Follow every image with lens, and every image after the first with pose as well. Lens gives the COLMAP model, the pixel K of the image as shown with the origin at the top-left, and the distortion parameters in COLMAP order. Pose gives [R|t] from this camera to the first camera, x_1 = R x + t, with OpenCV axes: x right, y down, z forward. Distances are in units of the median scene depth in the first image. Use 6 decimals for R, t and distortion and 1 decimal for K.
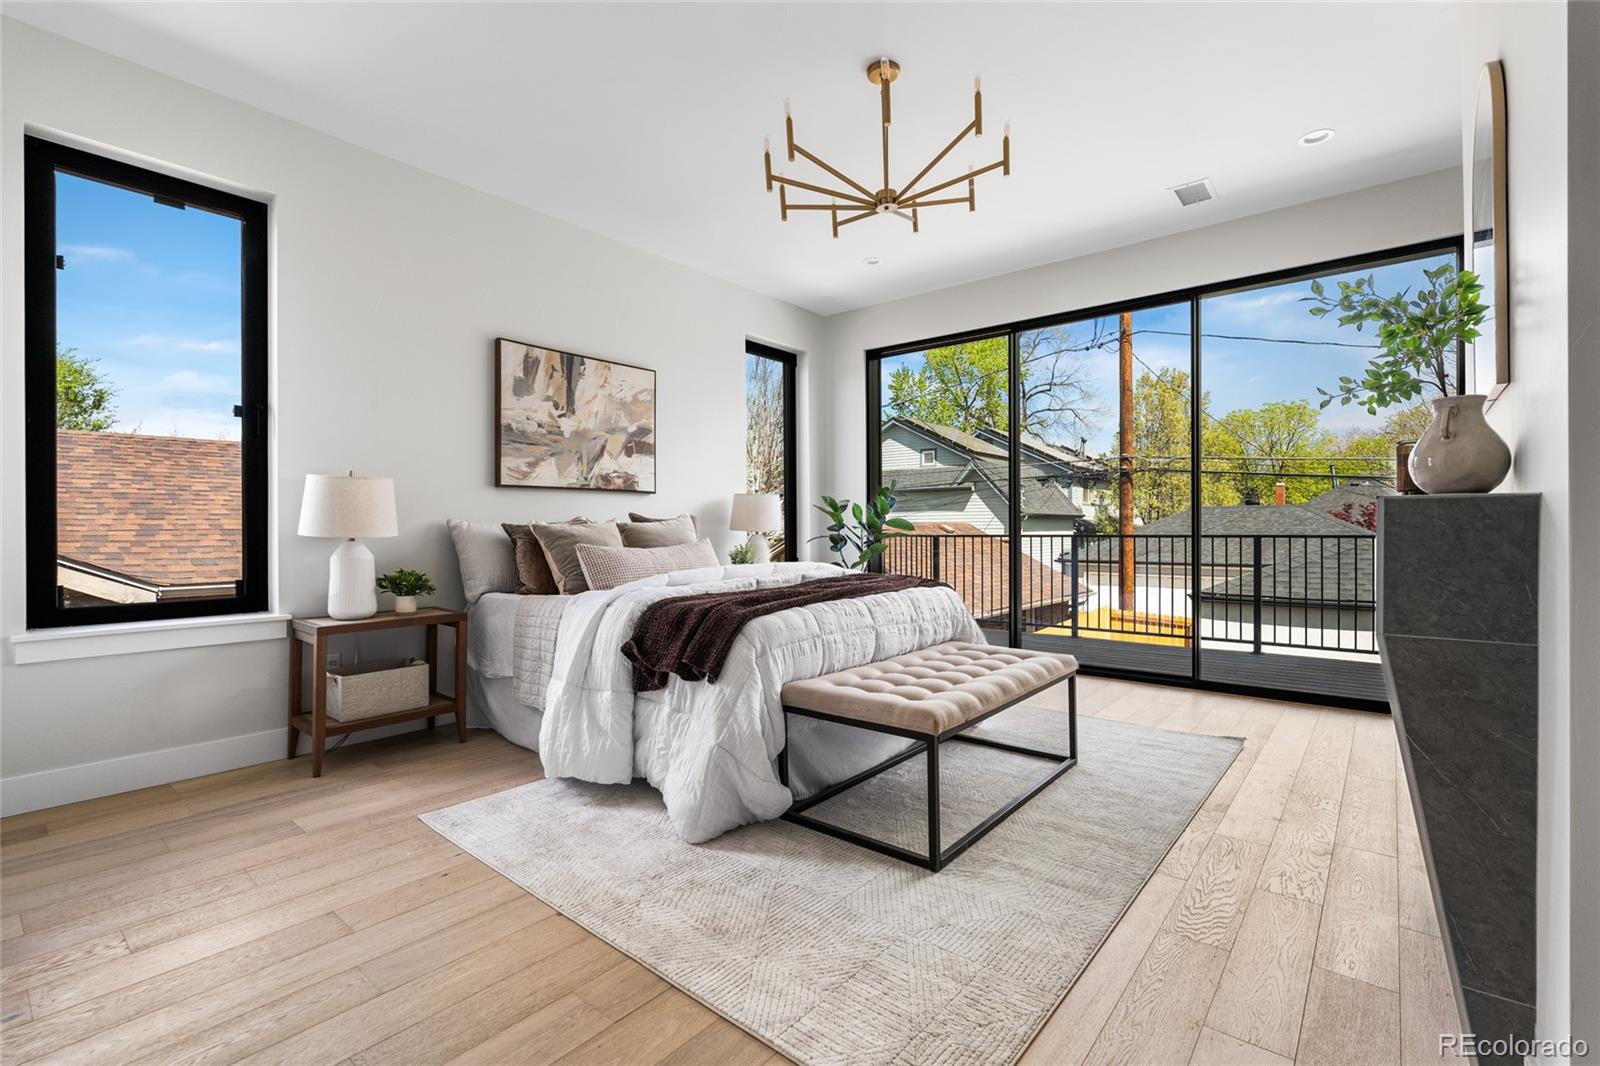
lens RADIAL K [[719.1, 0, 802.0], [0, 719.1, 536.5], [0, 0, 1]] dist [-0.004891, 0.000116]
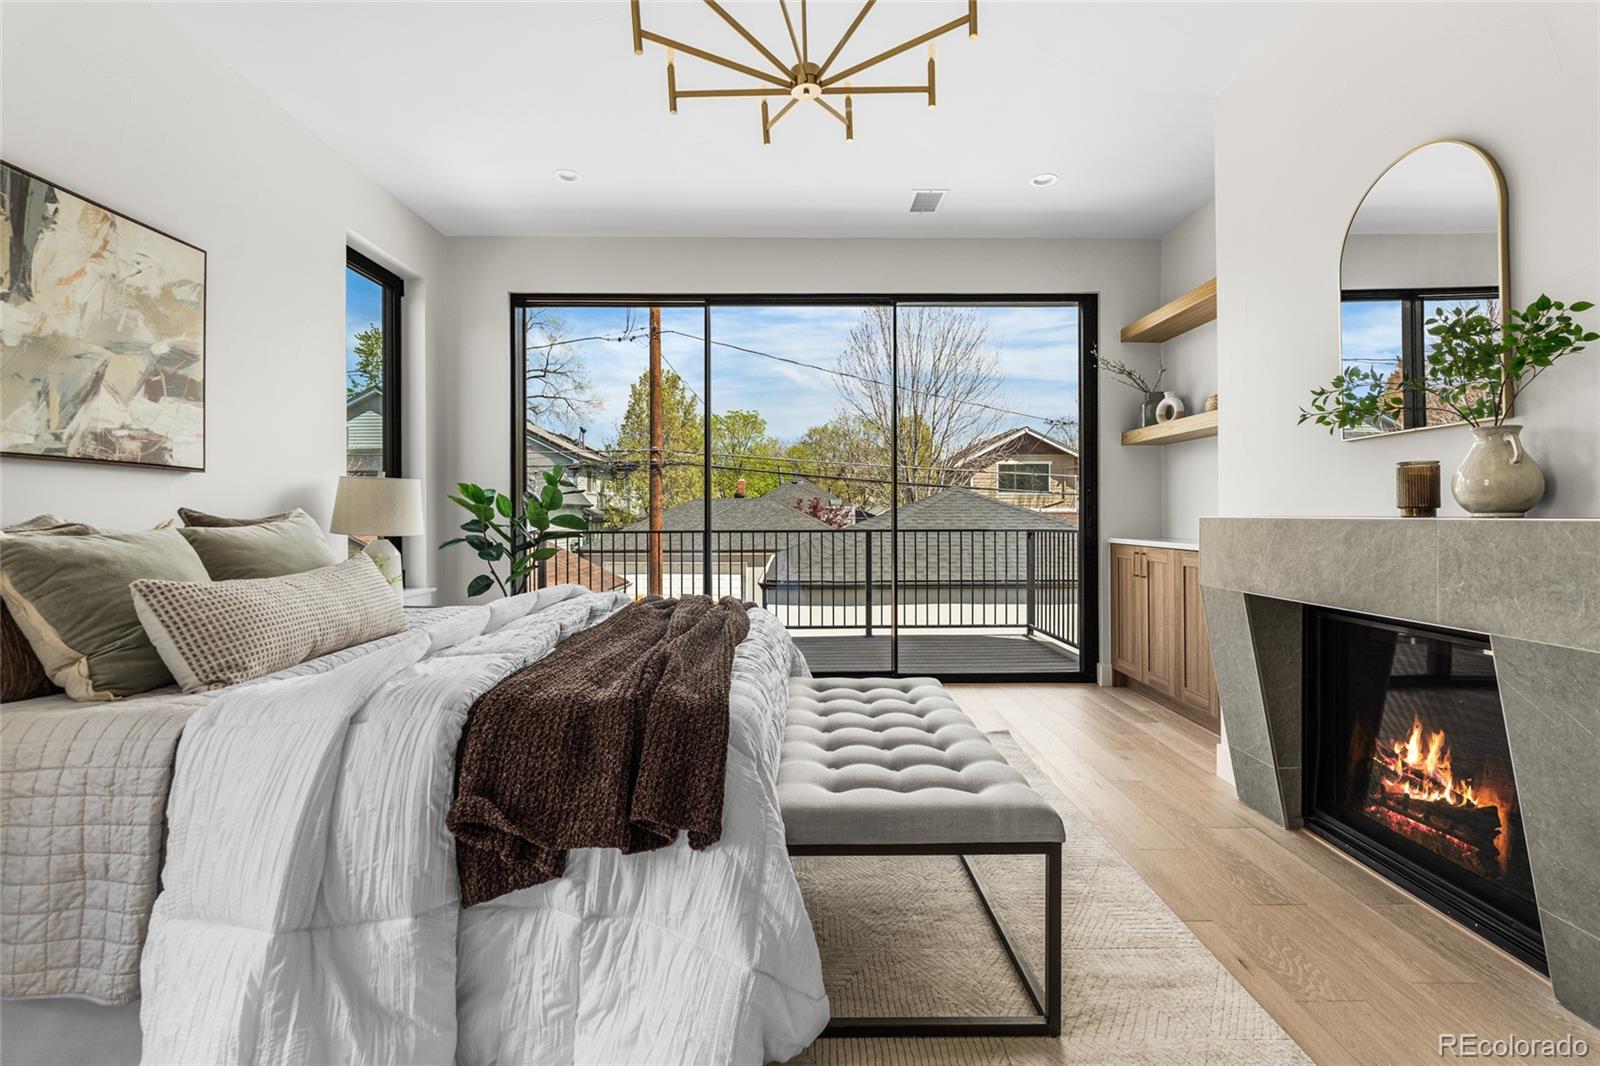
lens RADIAL K [[719.1, 0, 802.3], [0, 719.1, 512.1], [0, 0, 1]] dist [-0.004891, 0.000116]
pose [[0.762744, 0.003641, 0.646691, -0.218672], [0.007585, 0.999865, -0.014575, -0.017793], [-0.646657, 0.016022, 0.762613, 0.292933]]
